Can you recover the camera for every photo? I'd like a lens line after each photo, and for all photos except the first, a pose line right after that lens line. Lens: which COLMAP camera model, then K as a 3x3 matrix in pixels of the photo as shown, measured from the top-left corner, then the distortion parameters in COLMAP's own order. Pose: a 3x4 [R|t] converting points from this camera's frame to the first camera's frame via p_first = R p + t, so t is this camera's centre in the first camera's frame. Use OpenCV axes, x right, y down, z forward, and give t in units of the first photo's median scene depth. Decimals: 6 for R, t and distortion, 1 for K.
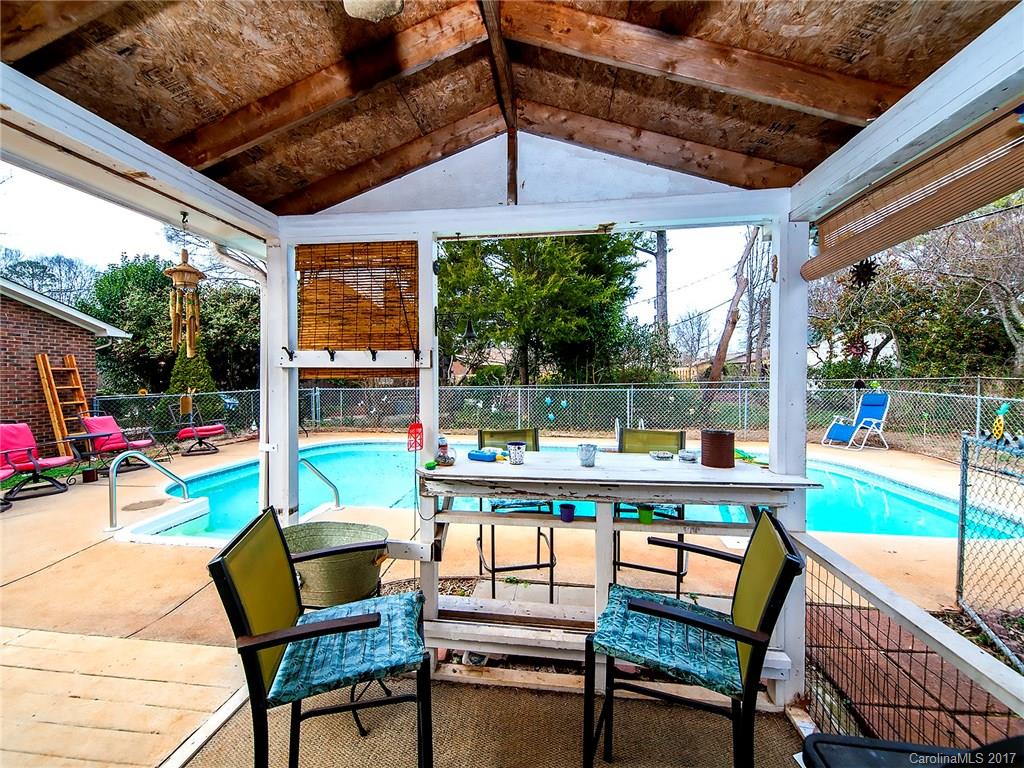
lens RADIAL K [[428.3, 0, 504.1], [0, 428.3, 368.0], [0, 0, 1]] dist [0.018397, -0.009730]
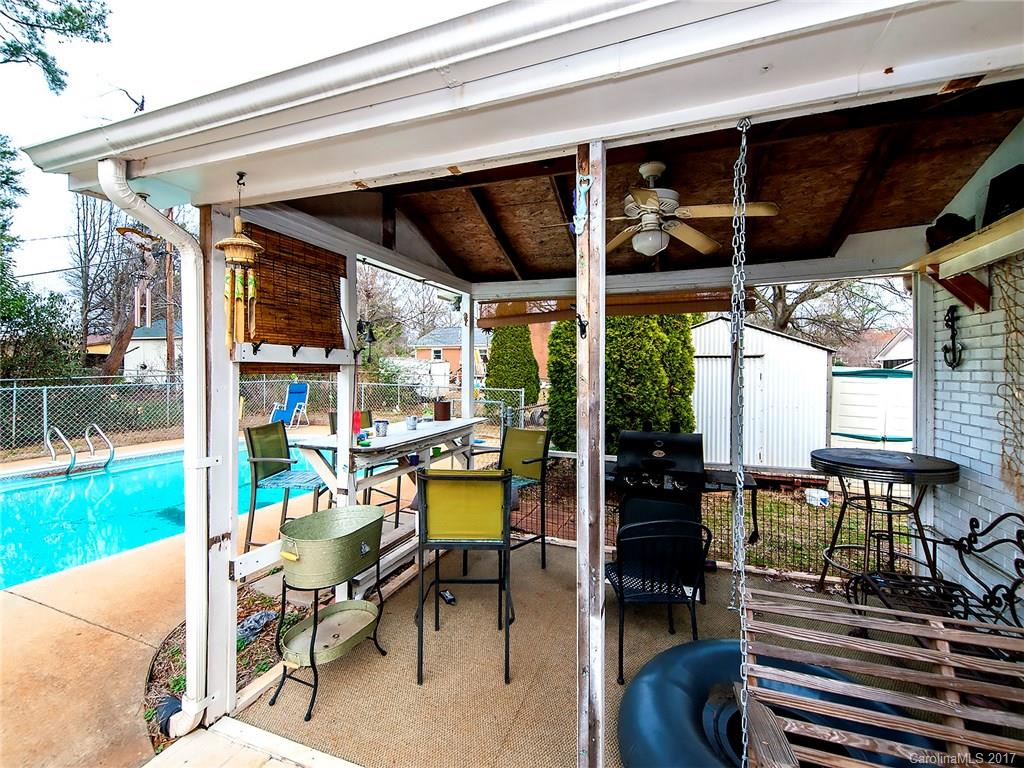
lens RADIAL K [[486.2, 0, 509.5], [0, 486.2, 370.7], [0, 0, 1]] dist [0.035186, -0.000622]
pose [[0.228435, -0.000156, 0.973559, -1.317337], [-0.023547, 0.999707, 0.005685, -0.001461], [-0.973274, -0.024223, 0.228364, 0.240459]]
